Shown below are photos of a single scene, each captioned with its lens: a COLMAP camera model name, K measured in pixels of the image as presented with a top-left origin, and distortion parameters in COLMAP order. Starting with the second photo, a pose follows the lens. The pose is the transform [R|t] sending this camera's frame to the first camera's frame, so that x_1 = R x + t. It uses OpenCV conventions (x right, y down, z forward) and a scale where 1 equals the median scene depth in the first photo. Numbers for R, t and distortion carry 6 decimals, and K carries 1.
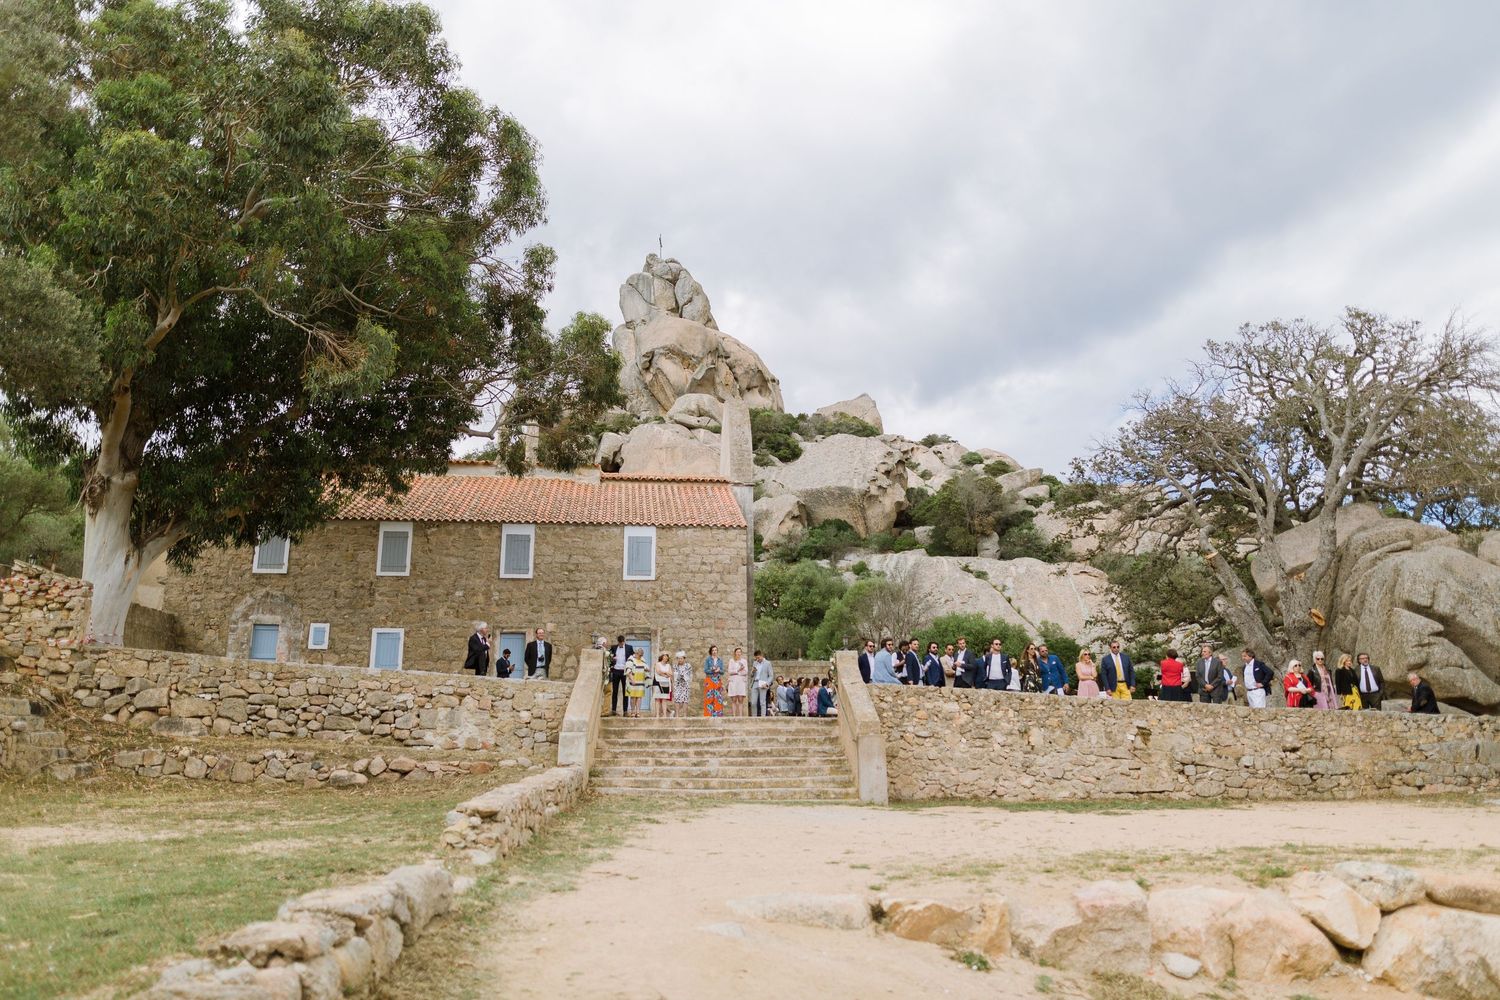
lens RADIAL K [[985.2, 0, 750.0], [0, 985.2, 500.0], [0, 0, 1]] dist [-0.001314, -0.003590]
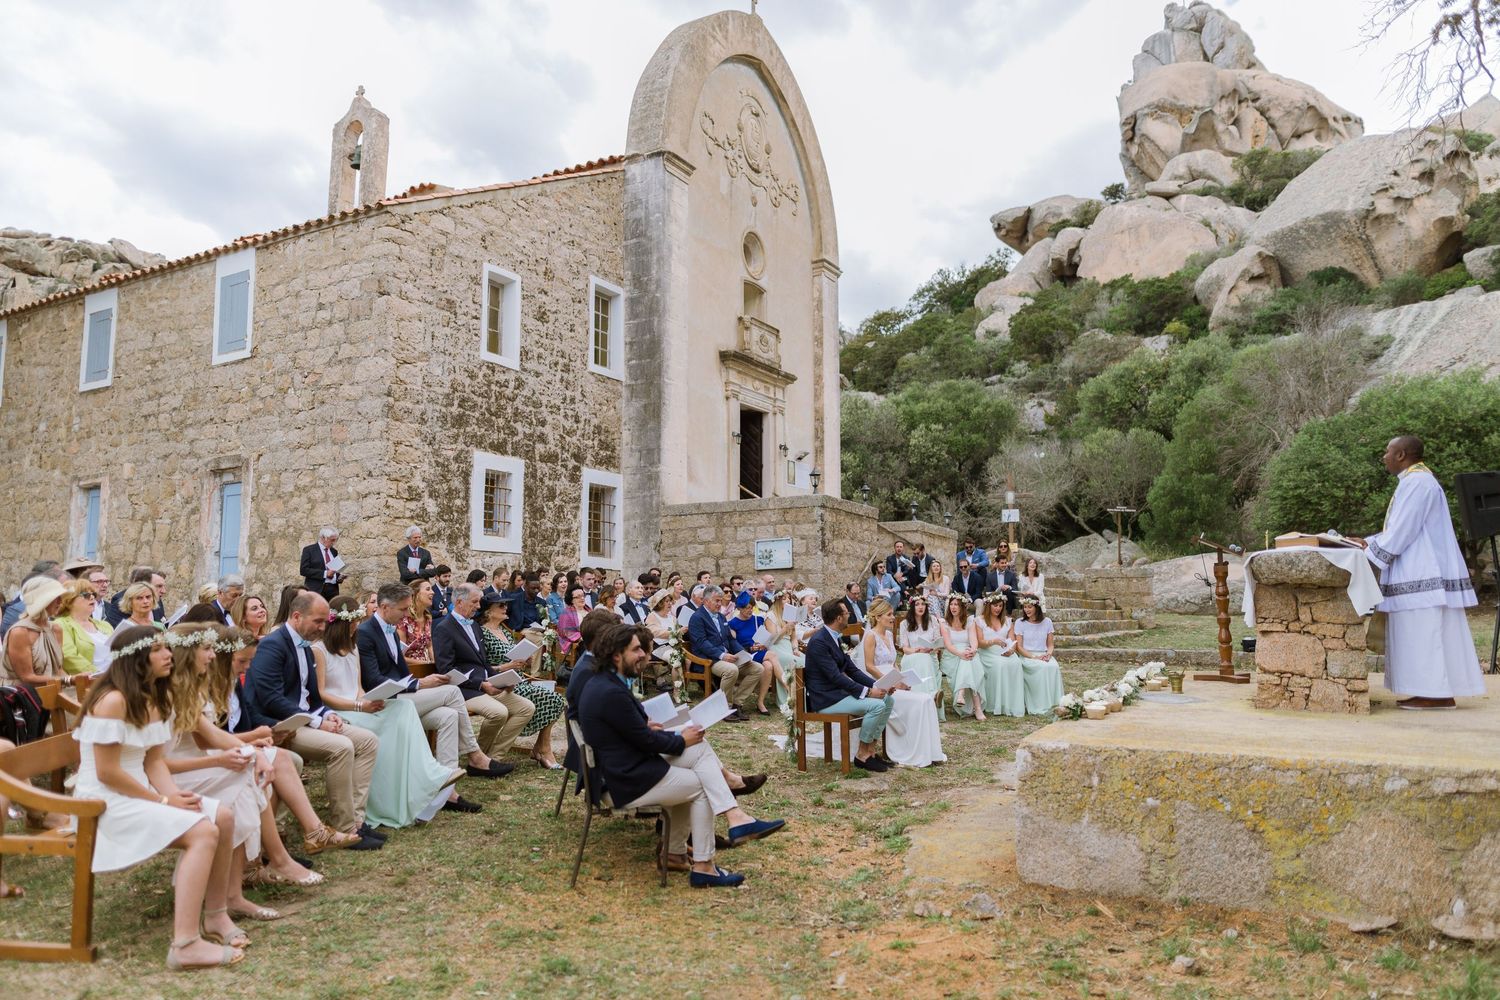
lens RADIAL K [[985.2, 0, 750.0], [0, 985.2, 500.0], [0, 0, 1]] dist [-0.001314, -0.003590]
pose [[0.823891, -0.063990, -0.563124, 0.131450], [0.146308, 0.983940, 0.102250, 0.048243], [0.547538, -0.166633, 0.820022, 0.256396]]
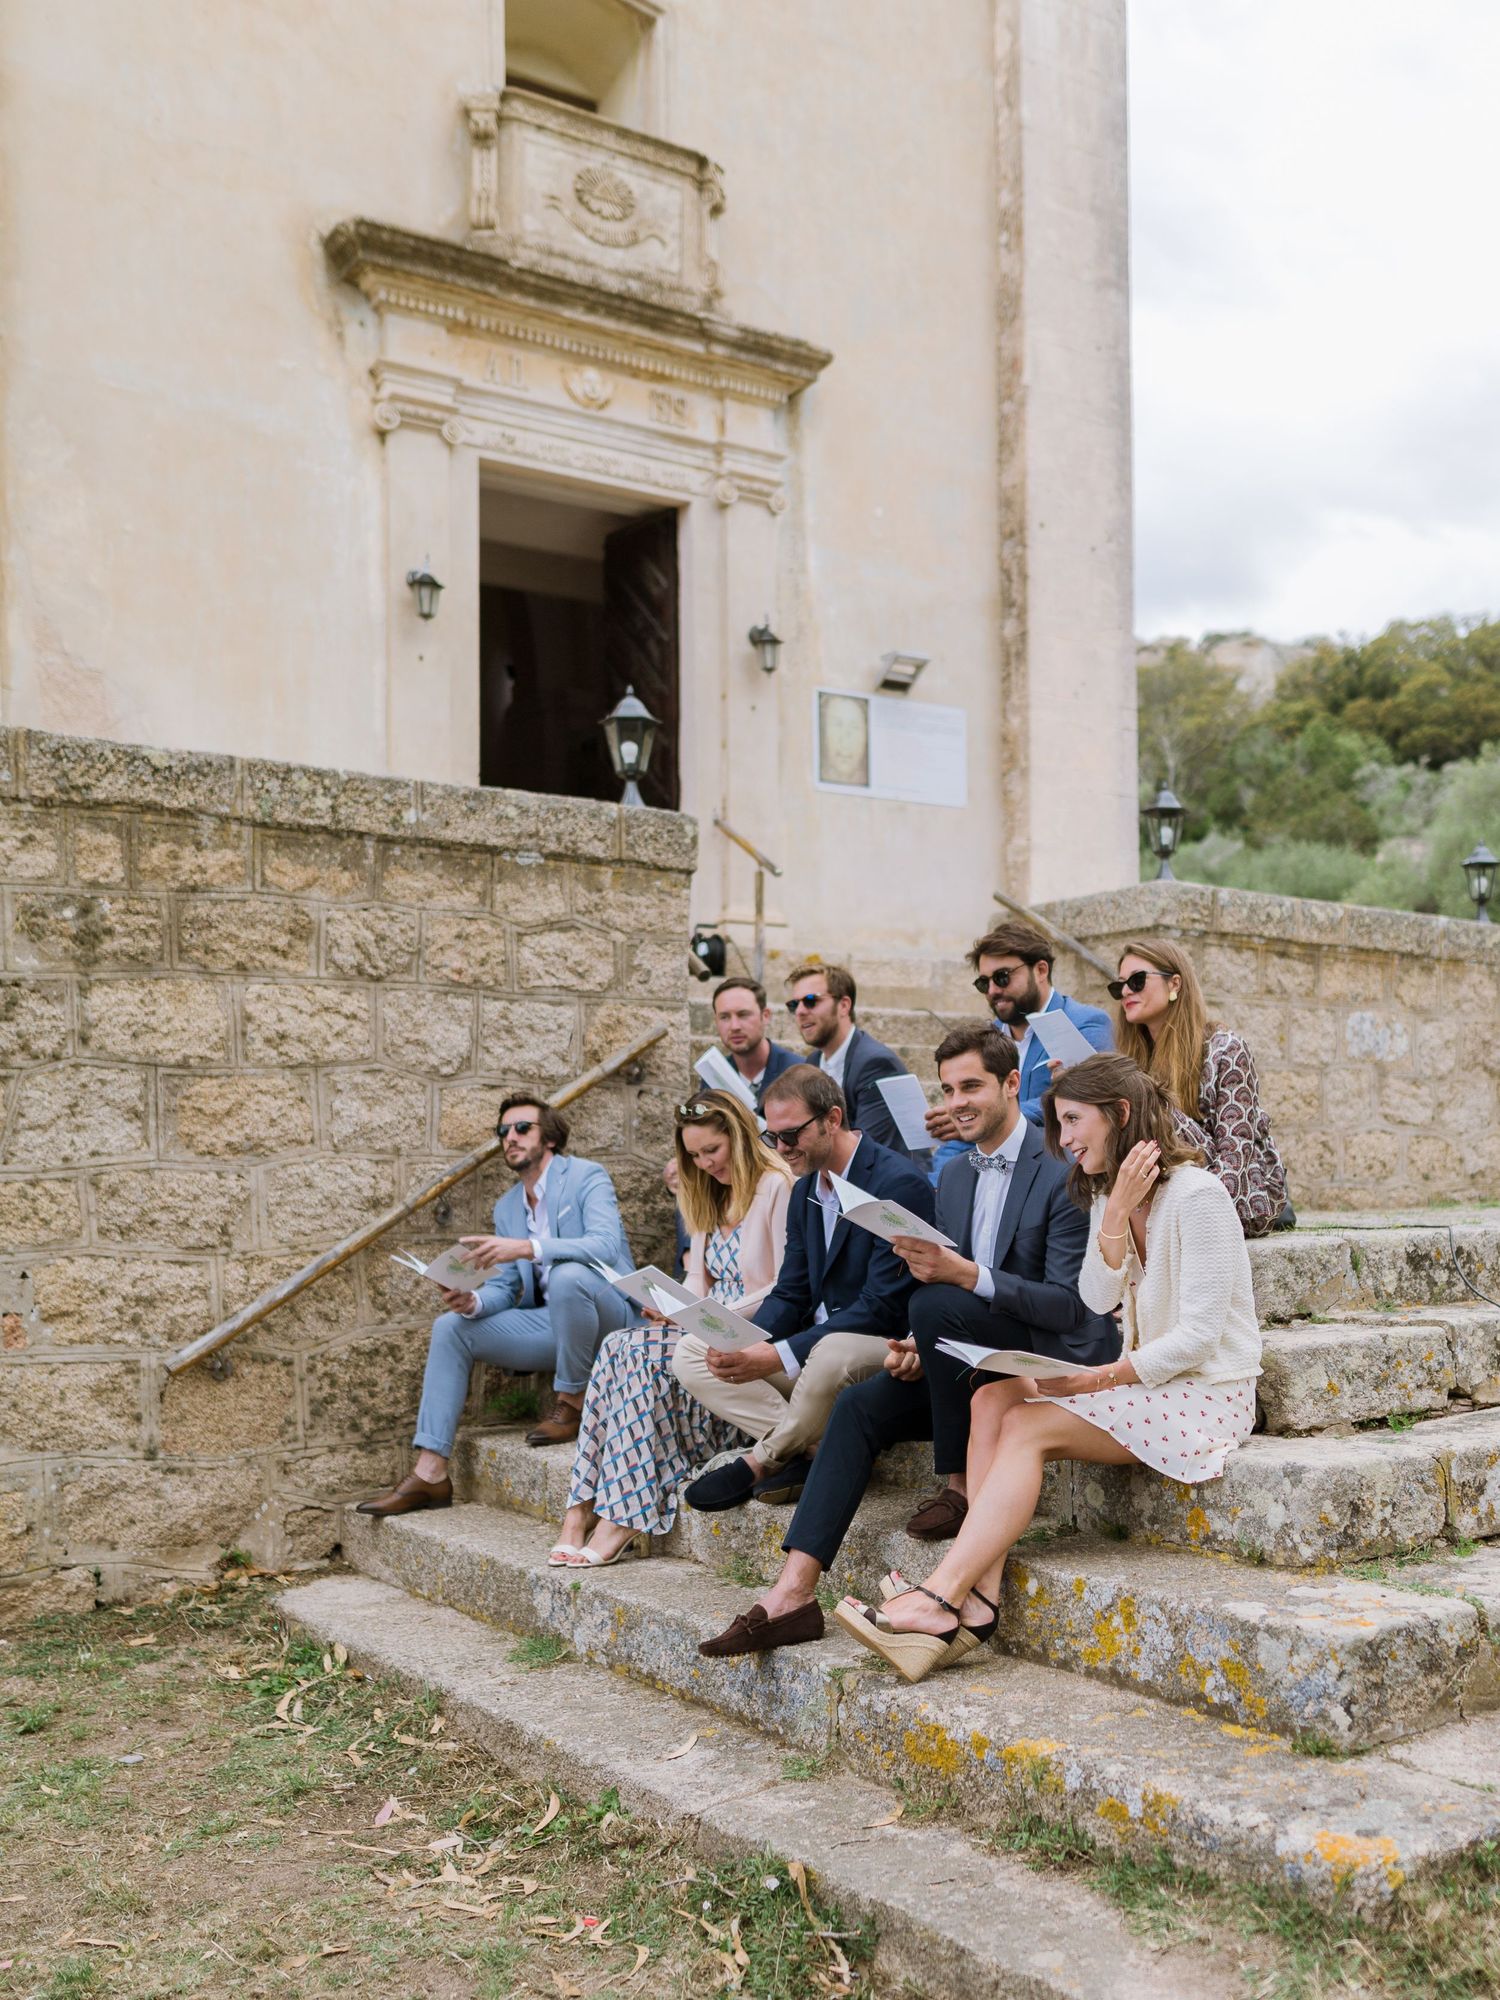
lens RADIAL K [[1564.6, 0, 750.0], [0, 1564.6, 1000.0], [0, 0, 1]] dist [0.000807, -0.002762]
pose [[0.415646, -0.077140, -0.906249, -0.001975], [0.226234, 0.973849, 0.020867, 0.145952], [0.880941, -0.213698, 0.422229, 0.734526]]
